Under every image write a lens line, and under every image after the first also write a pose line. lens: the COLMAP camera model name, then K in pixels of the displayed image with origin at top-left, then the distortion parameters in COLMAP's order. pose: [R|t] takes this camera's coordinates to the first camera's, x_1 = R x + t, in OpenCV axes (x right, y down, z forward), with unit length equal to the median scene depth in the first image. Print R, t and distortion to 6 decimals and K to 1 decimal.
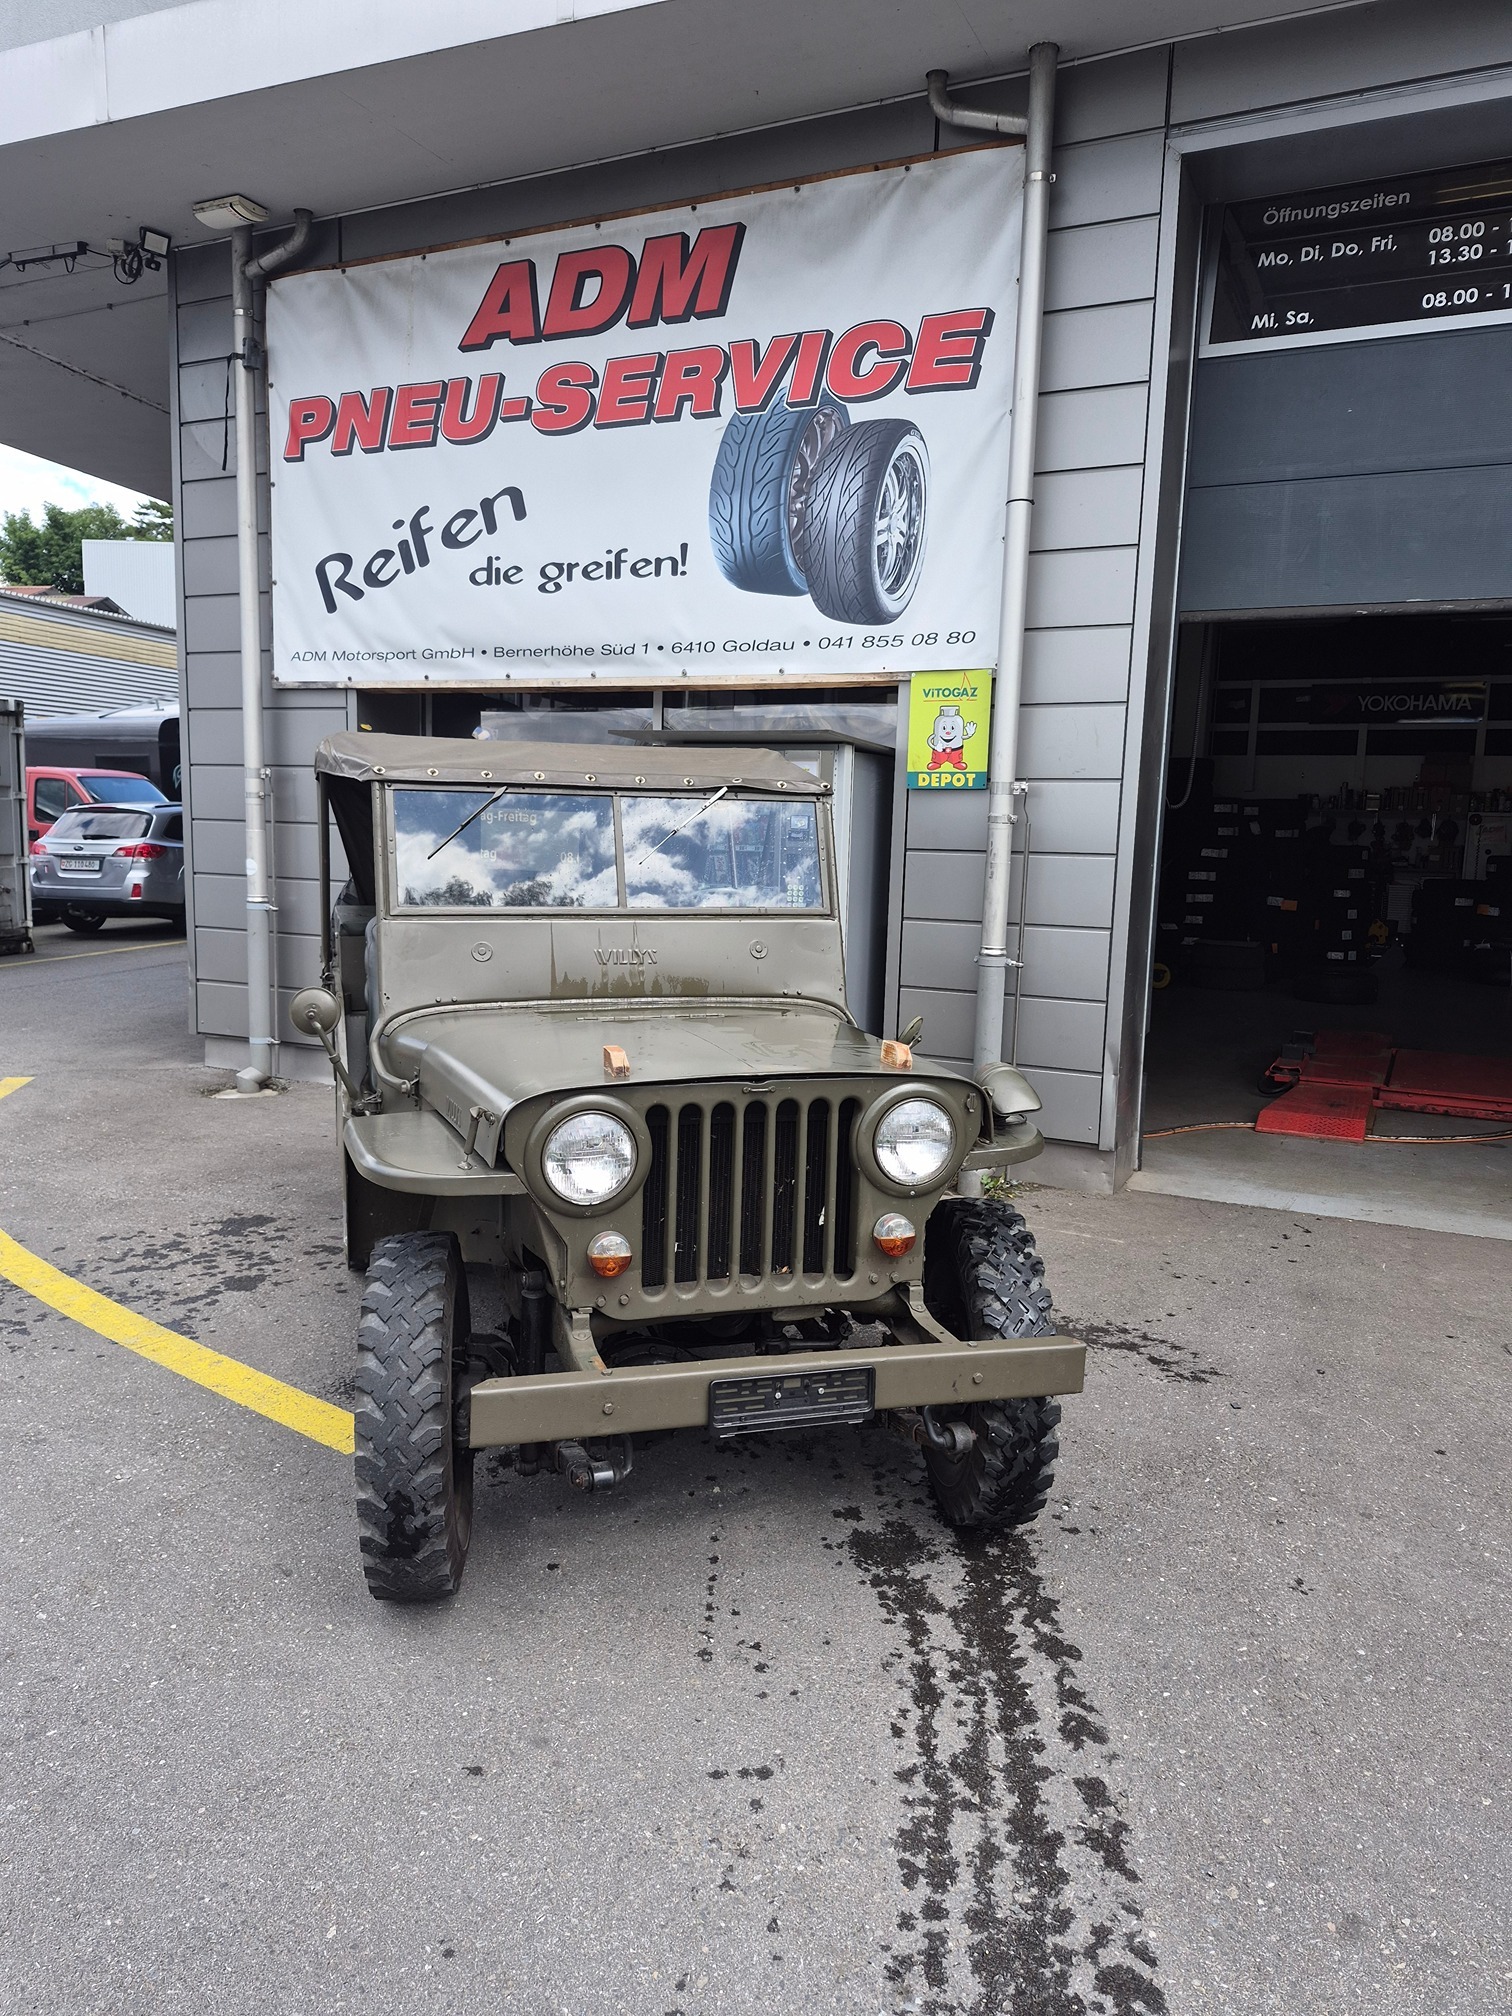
lens RADIAL K [[1398.7, 0, 756.0], [0, 1398.7, 1008.0], [0, 0, 1]] dist [0.129991, -0.222163]
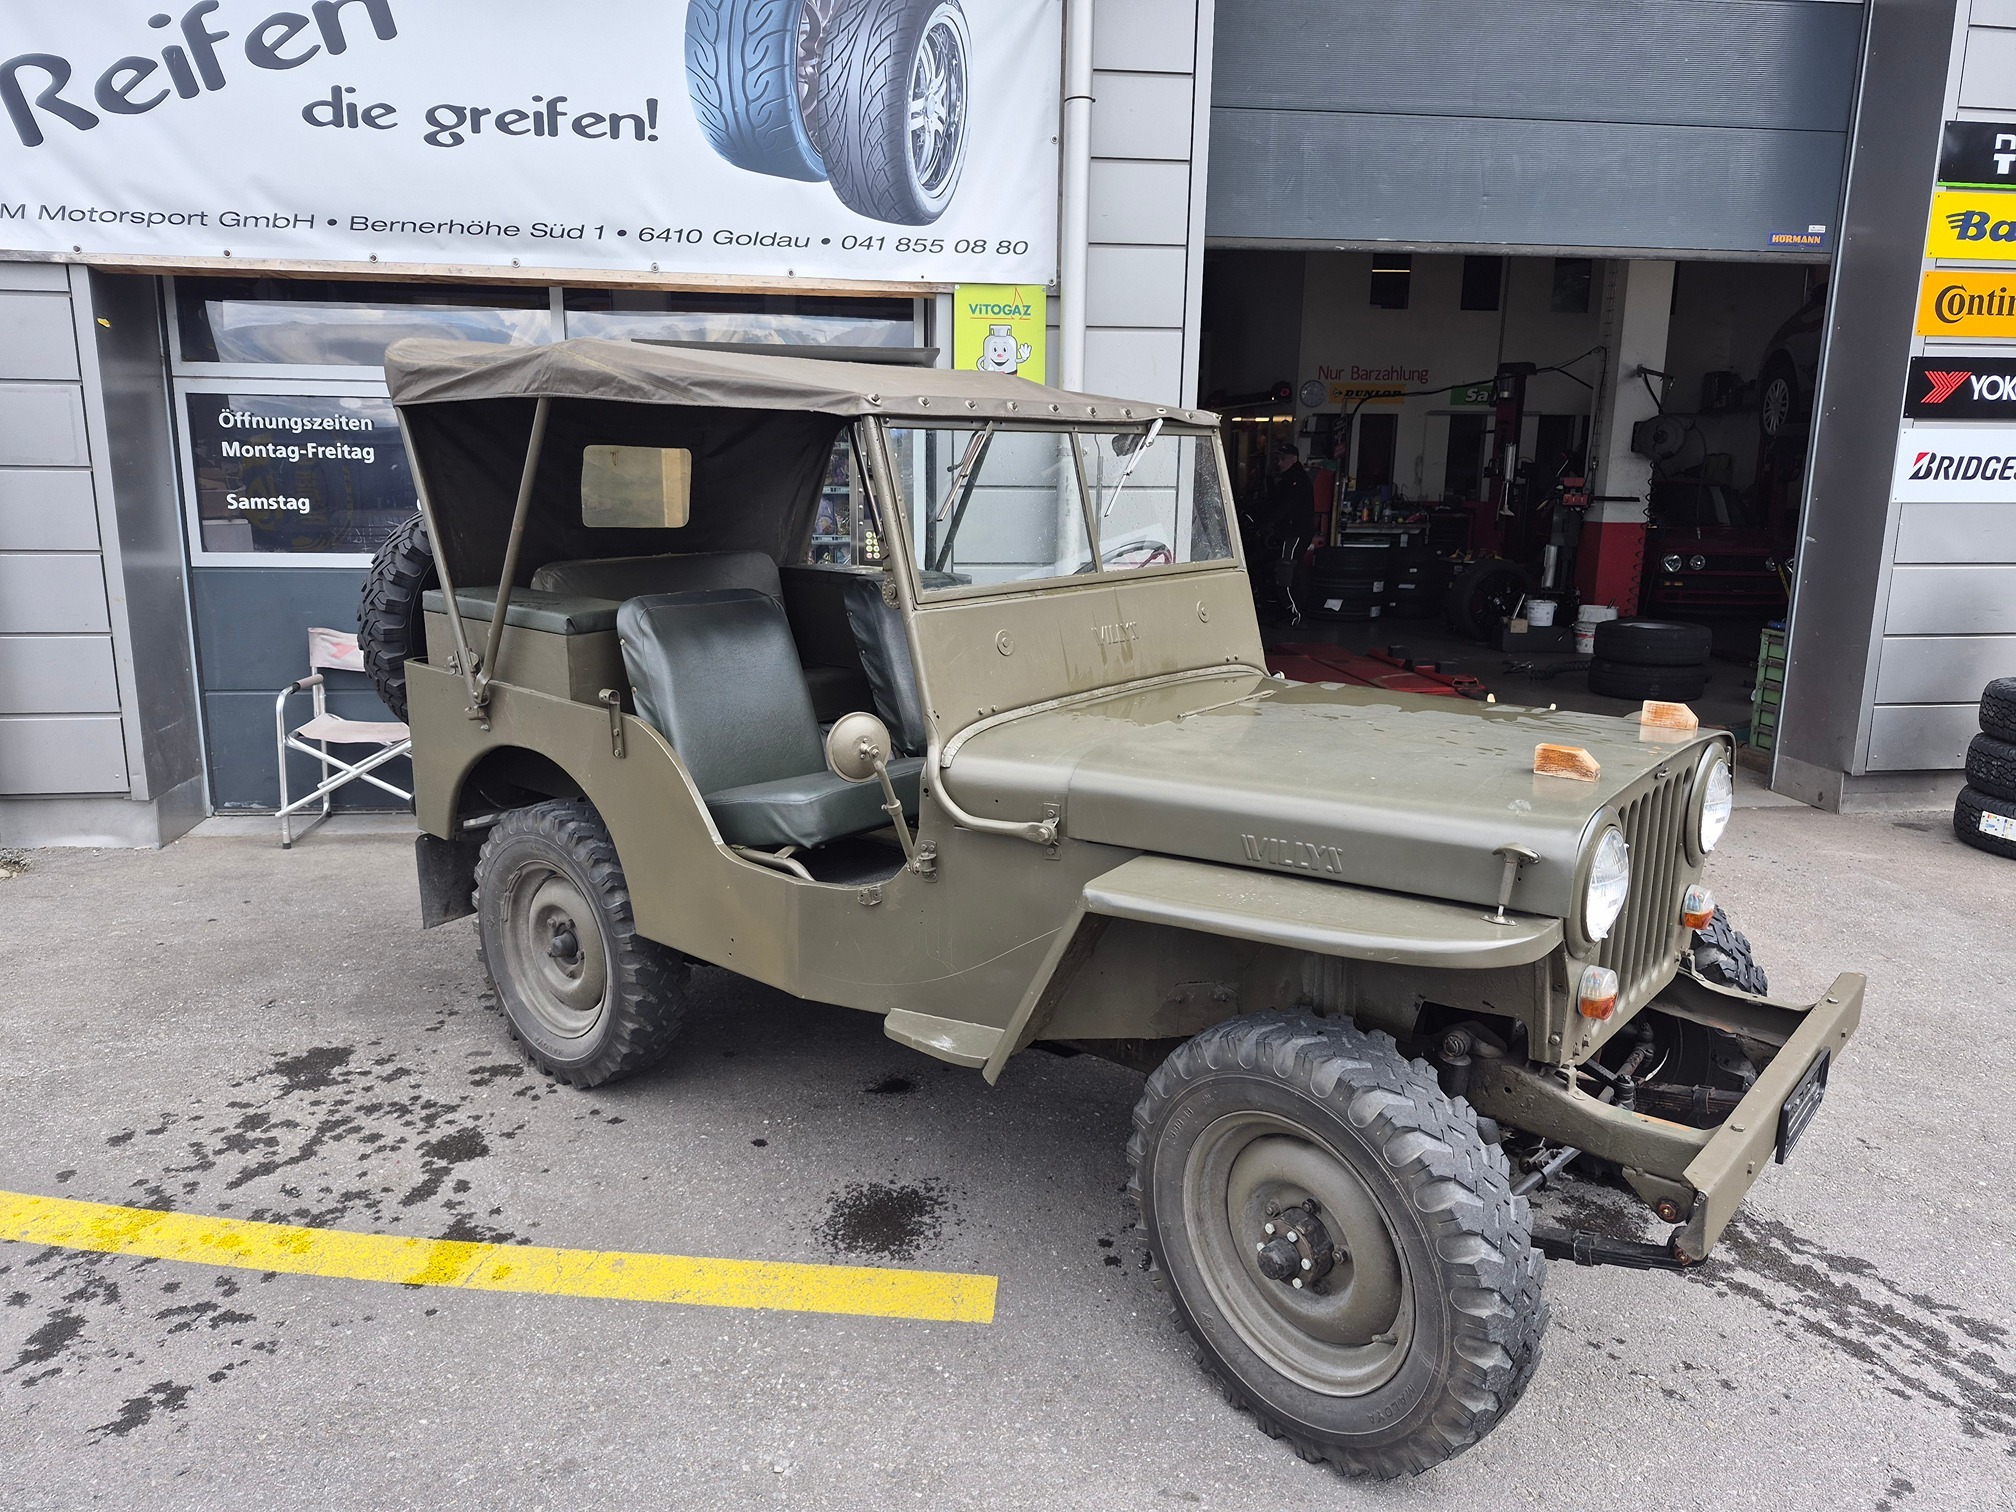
lens RADIAL K [[1404.5, 0, 1012.6], [0, 1404.5, 766.6], [0, 0, 1]] dist [0.039685, -0.037346]
pose [[0.838027, -0.132423, 0.529316, -0.366956], [0.082033, 0.989654, 0.117712, -0.038503], [-0.539427, -0.055224, 0.840220, 0.217648]]
